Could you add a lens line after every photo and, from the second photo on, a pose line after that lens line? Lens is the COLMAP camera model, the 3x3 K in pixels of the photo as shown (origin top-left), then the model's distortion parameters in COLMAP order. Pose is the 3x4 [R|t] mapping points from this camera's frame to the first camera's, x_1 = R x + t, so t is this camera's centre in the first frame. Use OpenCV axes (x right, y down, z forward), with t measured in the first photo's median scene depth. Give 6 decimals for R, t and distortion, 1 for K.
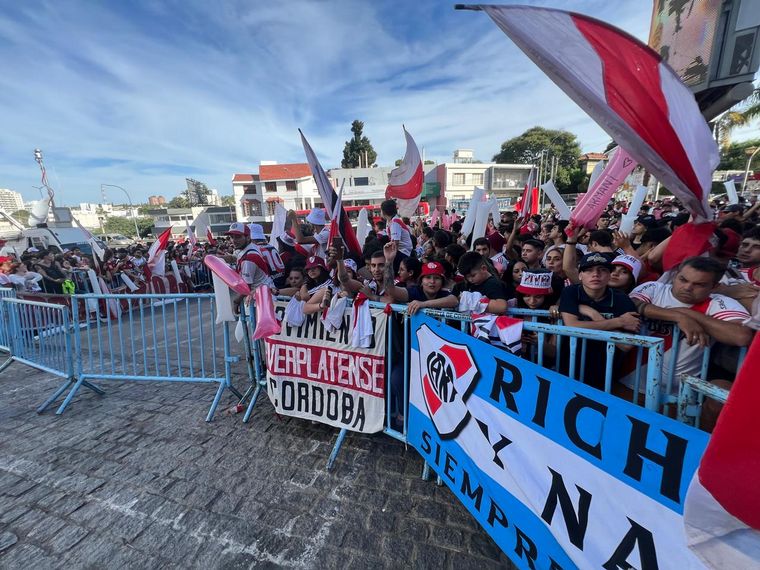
lens RADIAL K [[301.7, 0, 381.3], [0, 301.7, 285.8], [0, 0, 1]] dist [0.001789, 0.000236]
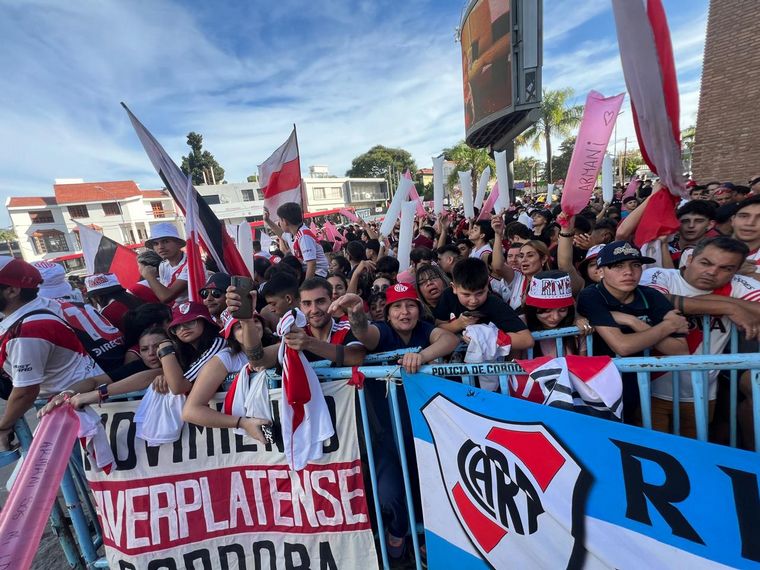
lens RADIAL K [[300.4, 0, 376.3], [0, 300.4, 287.3], [0, 0, 1]] dist [0.005251, -0.000061]
pose [[0.908435, -0.156712, 0.387539, -0.113259], [0.172983, 0.984898, -0.007221, -0.066804], [-0.380555, 0.073598, 0.921825, 0.359351]]
